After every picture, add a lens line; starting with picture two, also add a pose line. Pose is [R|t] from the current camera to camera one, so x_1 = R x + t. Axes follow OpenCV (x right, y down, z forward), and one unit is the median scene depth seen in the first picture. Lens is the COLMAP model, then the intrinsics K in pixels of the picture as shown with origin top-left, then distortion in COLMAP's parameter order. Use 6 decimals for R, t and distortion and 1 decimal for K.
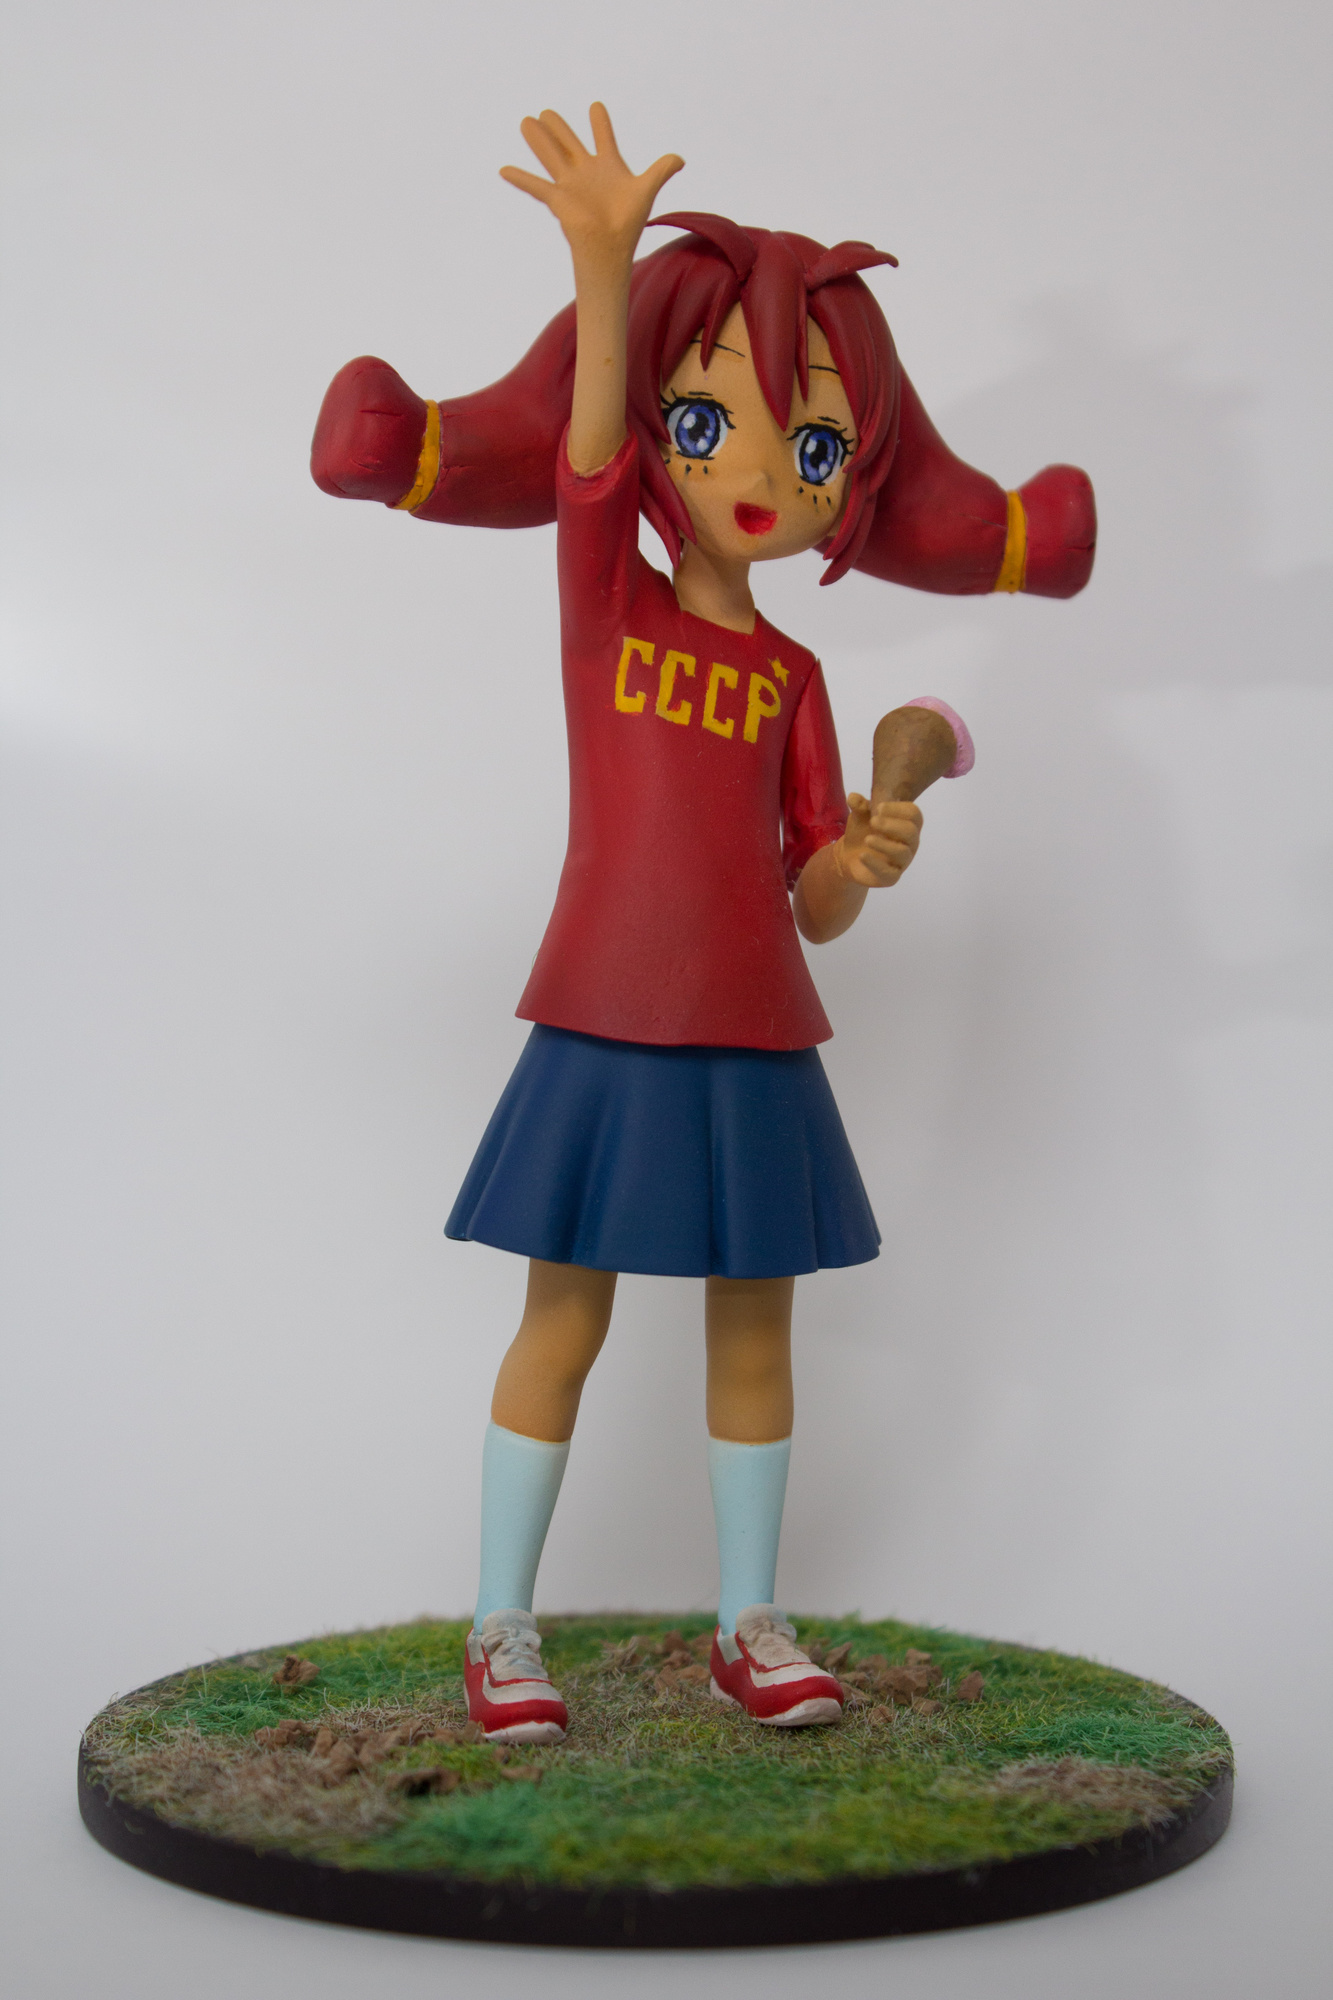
lens RADIAL K [[3424.1, 0, 666.5], [0, 3424.1, 1000.0], [0, 0, 1]] dist [-0.038464, 0.042857]
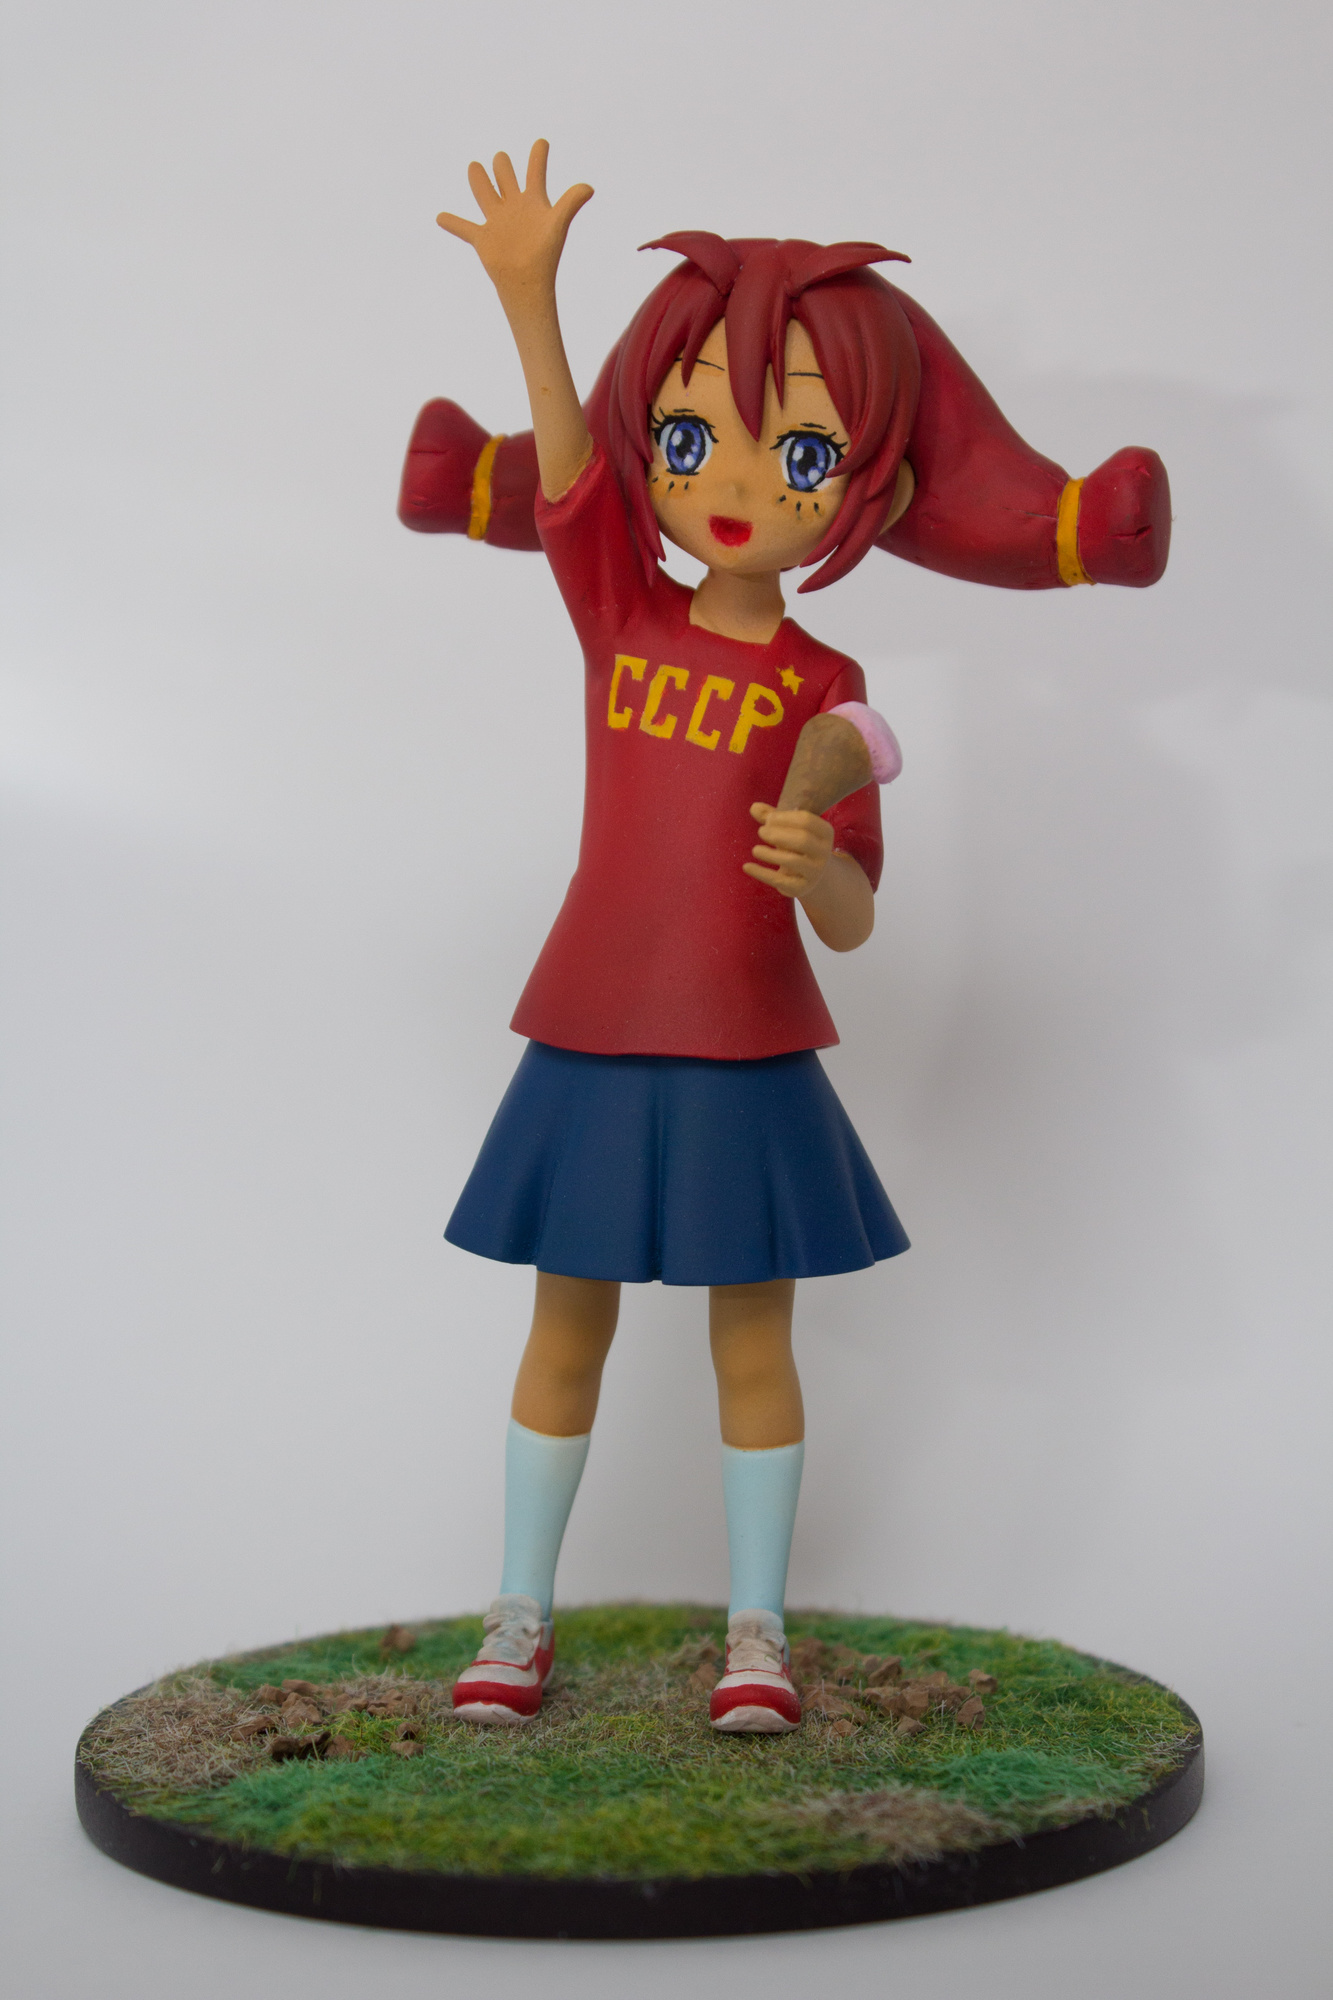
lens RADIAL K [[3424.1, 0, 666.5], [0, 3424.1, 1000.0], [0, 0, 1]] dist [-0.038464, 0.042857]
pose [[0.888386, -0.001411, -0.459096, 0.468720], [0.005493, 0.999956, 0.007557, -0.010436], [0.459065, -0.009235, 0.888355, 0.096028]]
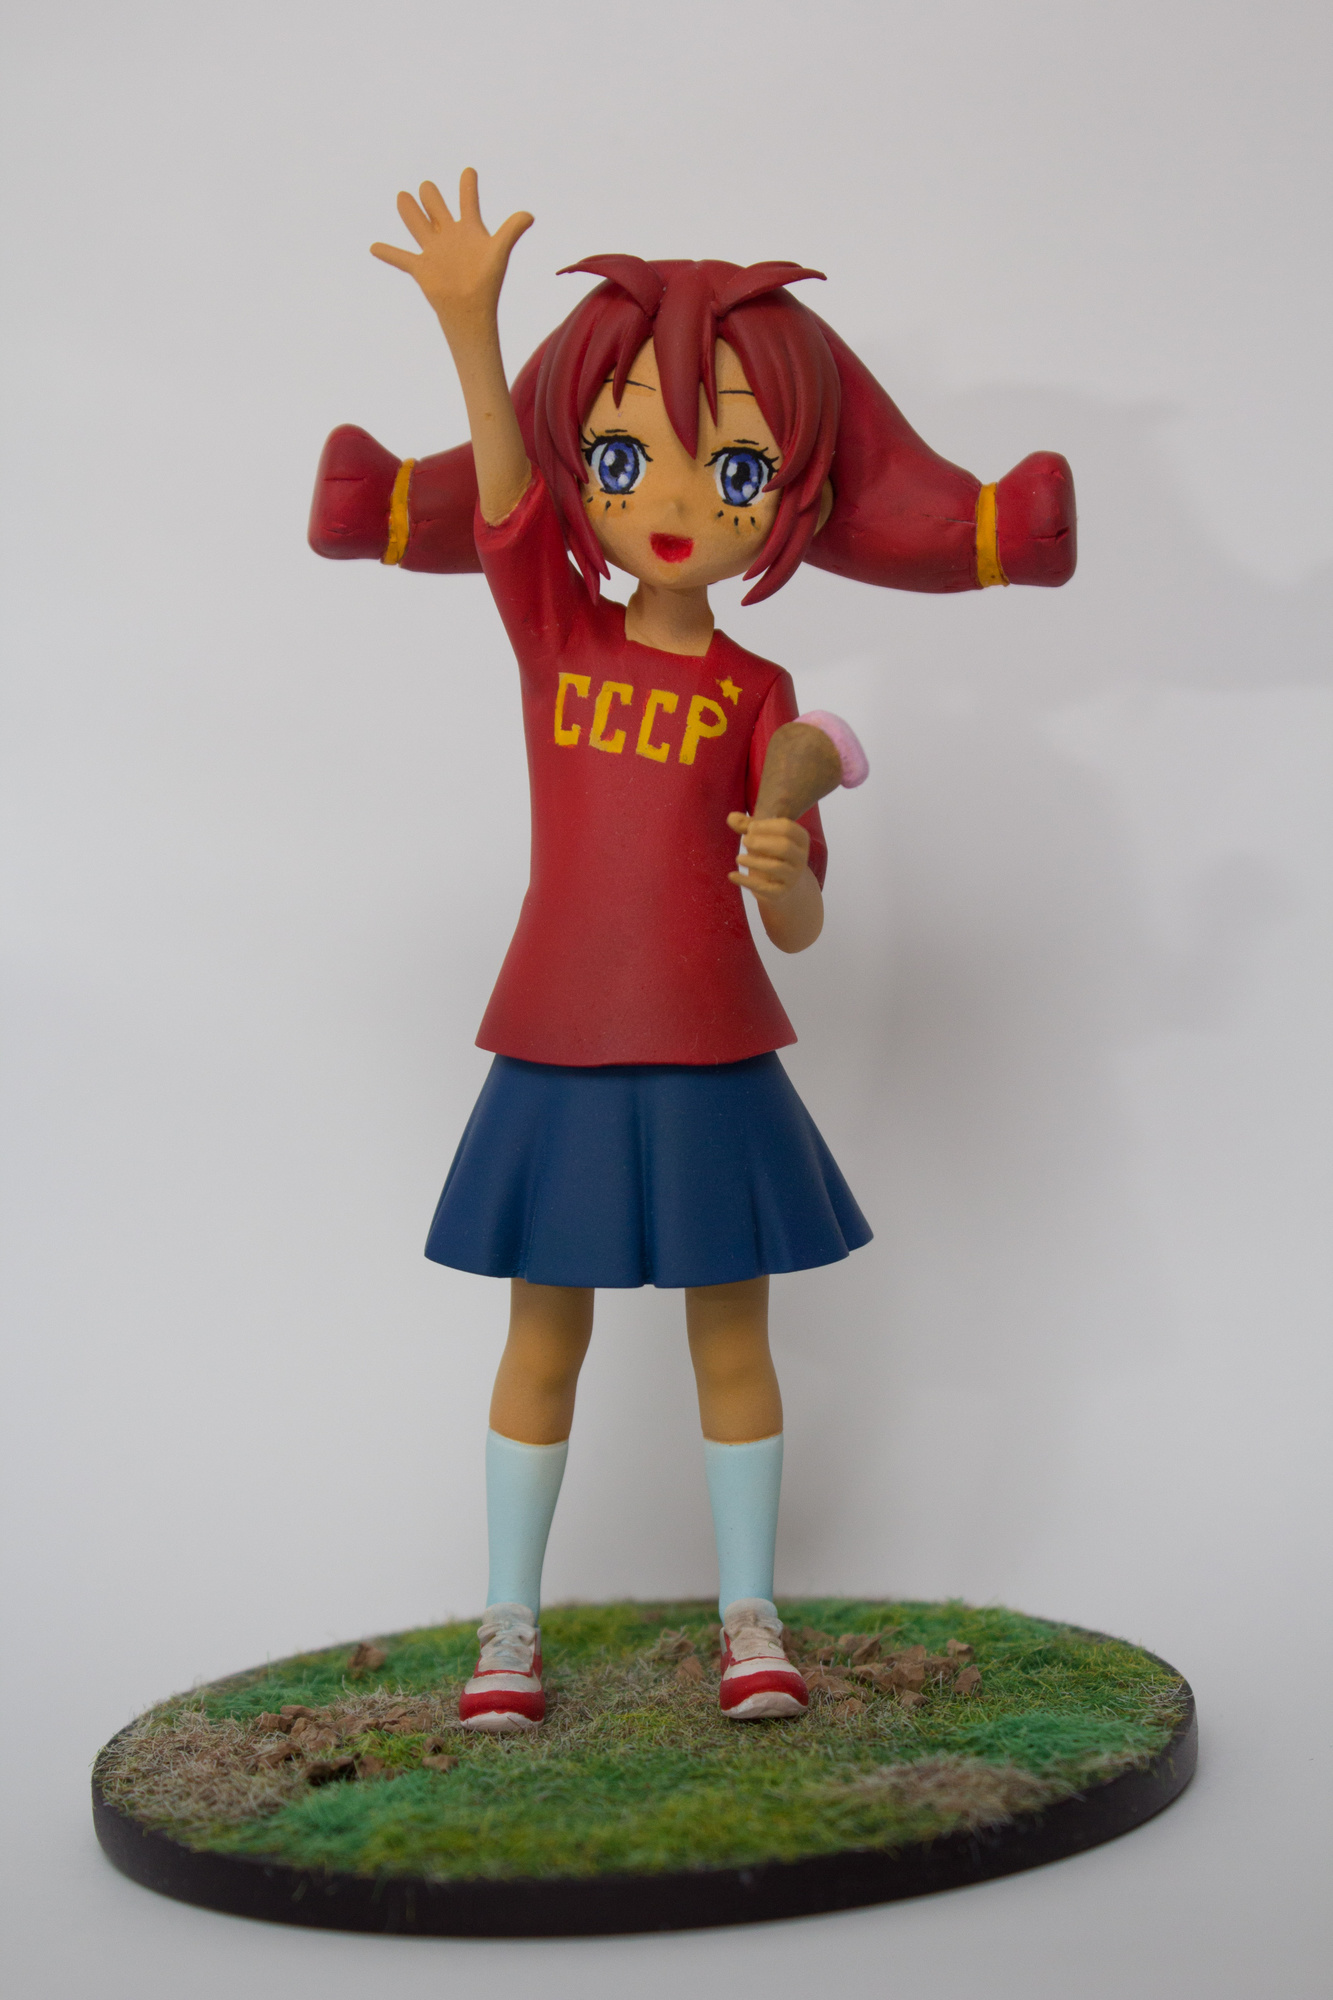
lens RADIAL K [[3424.1, 0, 666.5], [0, 3424.1, 1000.0], [0, 0, 1]] dist [-0.038464, 0.042857]
pose [[0.942765, -0.051950, -0.329386, 0.354350], [0.059563, 0.998139, 0.013055, -0.018389], [0.328095, -0.031927, 0.944105, 0.024647]]
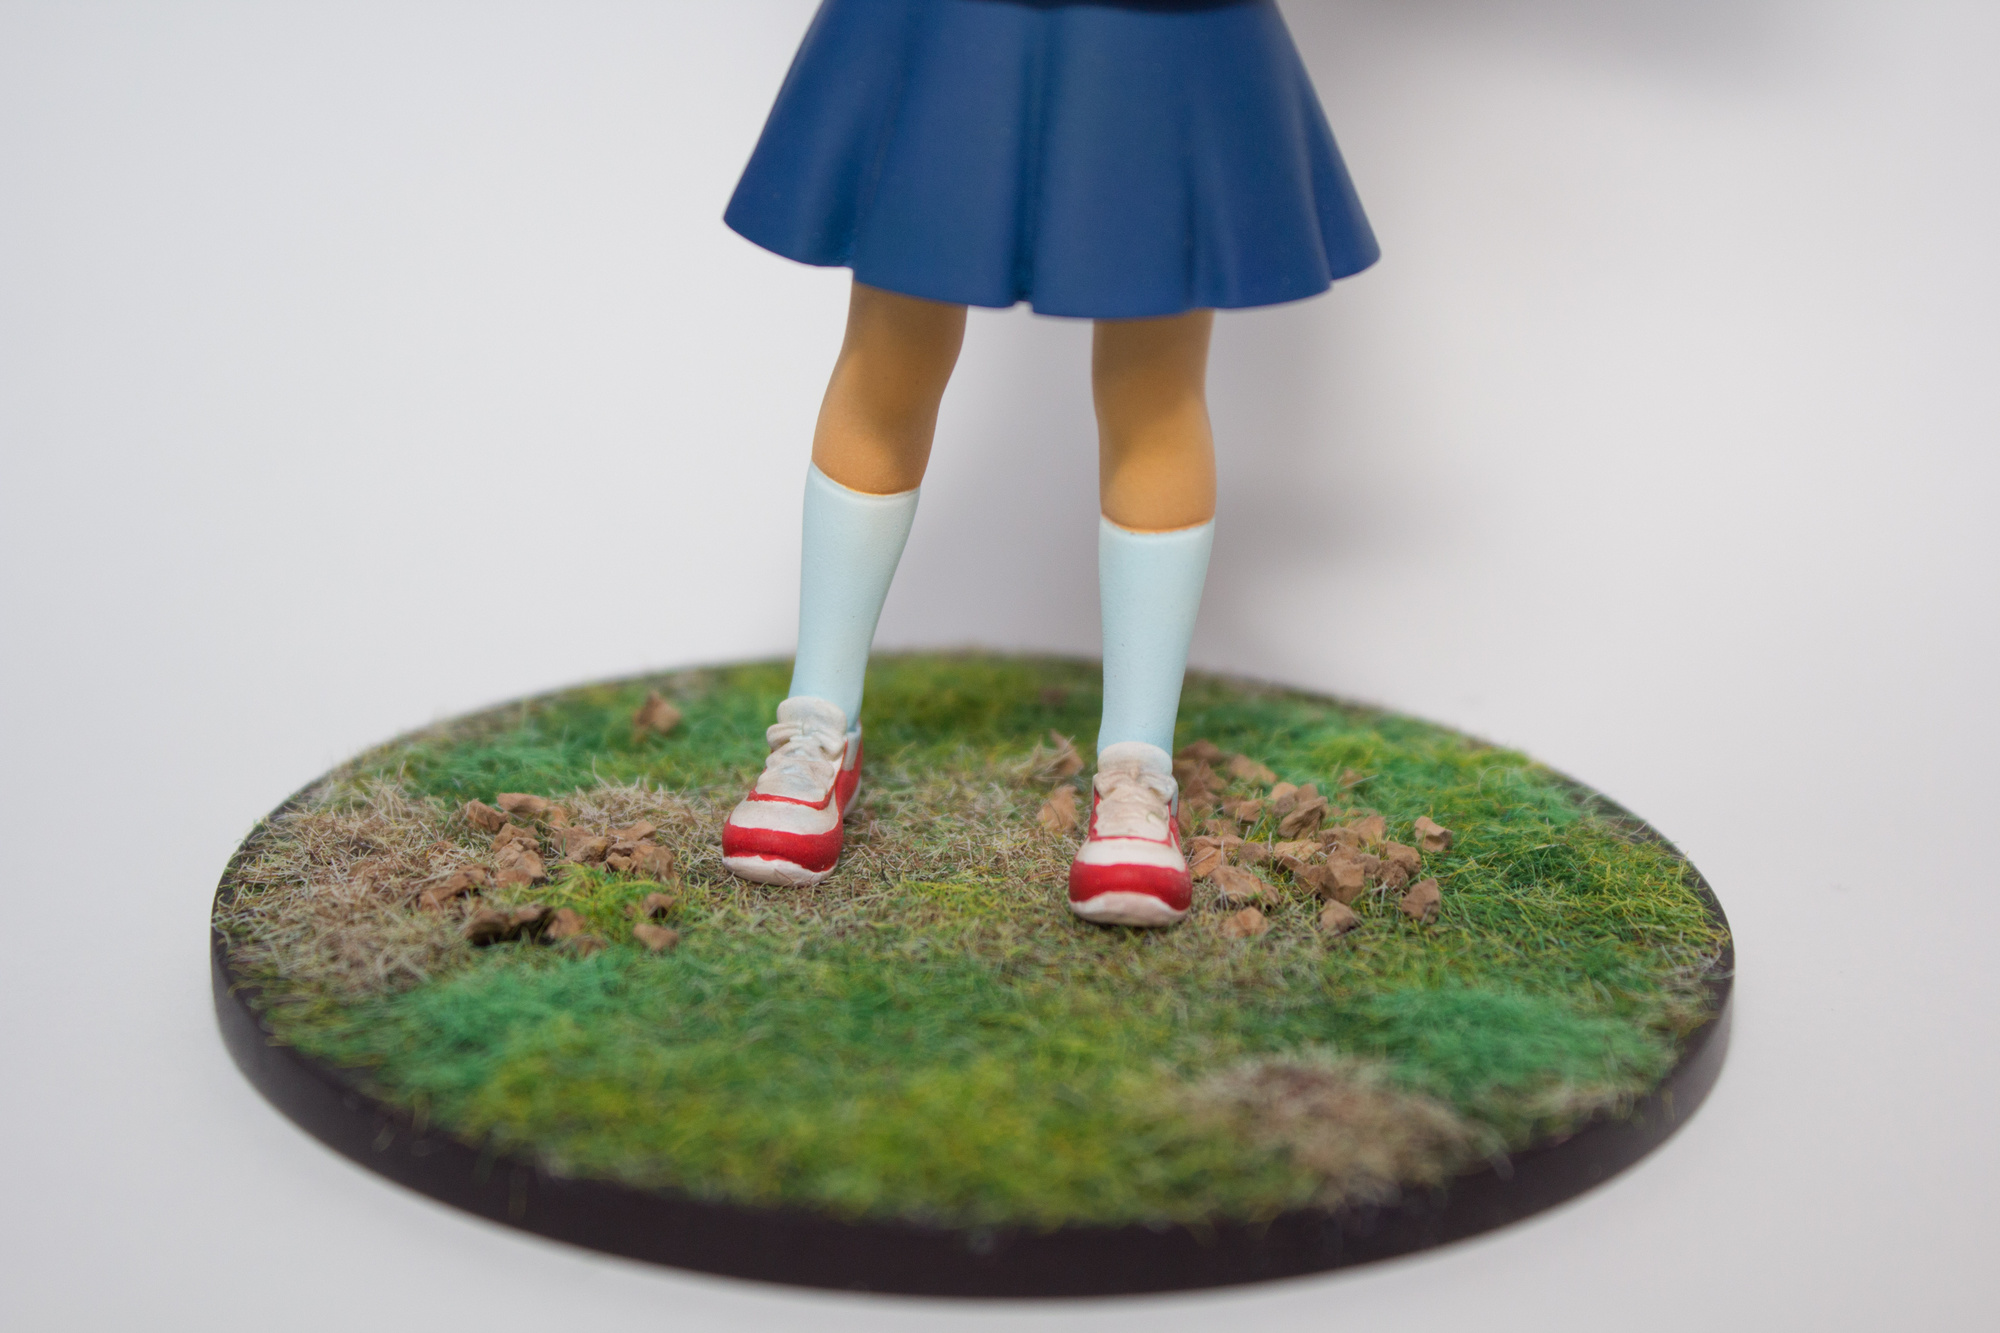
lens RADIAL K [[3424.1, 0, 936.6], [0, 3424.1, 663.4], [0, 0, 1]] dist [-0.038464, 0.042857]
pose [[0.878860, 0.164344, -0.447880, 0.320131], [-0.032074, 0.957024, 0.288229, -0.052309], [0.476001, -0.238947, 0.846361, 0.357958]]
